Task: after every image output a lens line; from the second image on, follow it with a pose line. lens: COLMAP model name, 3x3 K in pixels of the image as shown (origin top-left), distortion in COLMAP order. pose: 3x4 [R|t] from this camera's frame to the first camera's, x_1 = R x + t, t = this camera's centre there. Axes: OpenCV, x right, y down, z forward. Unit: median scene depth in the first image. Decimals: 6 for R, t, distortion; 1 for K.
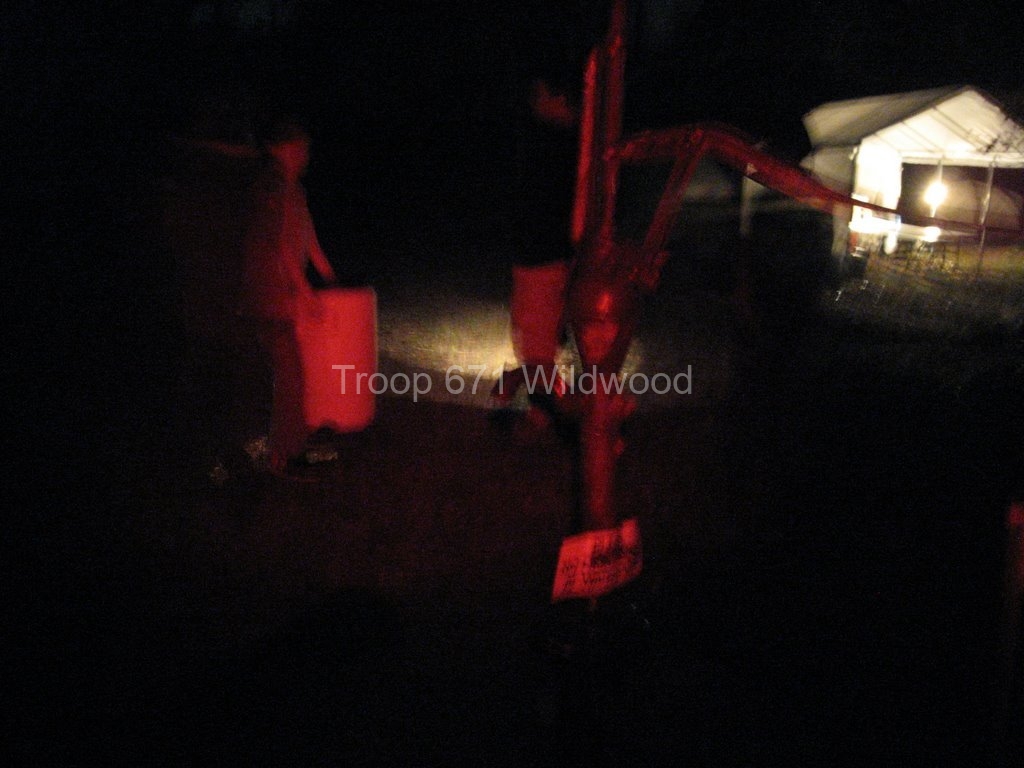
lens RADIAL K [[1035.3, 0, 510.6], [0, 1035.3, 388.9], [0, 0, 1]] dist [-0.094918, 0.000000]
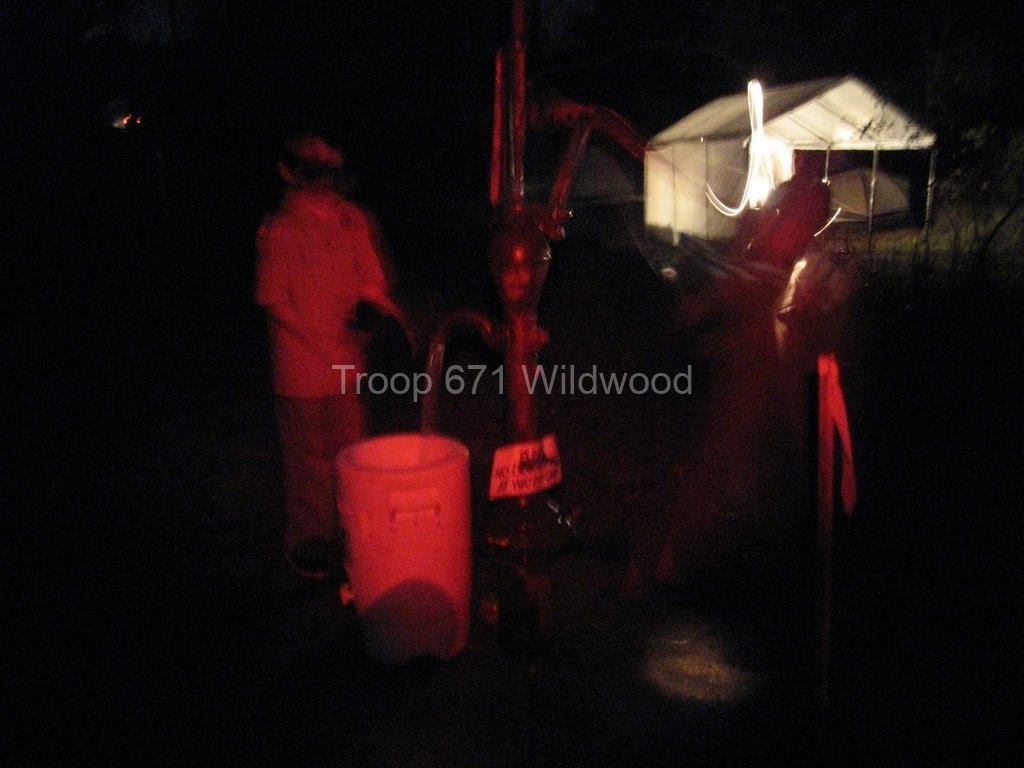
lens RADIAL K [[1035.3, 0, 510.8], [0, 1035.3, 384.1], [0, 0, 1]] dist [-0.094918, 0.000000]
pose [[0.995211, -0.053655, 0.081702, -0.025854], [0.054461, 0.998486, -0.007671, 0.075428], [-0.081167, 0.012084, 0.996627, -0.211540]]
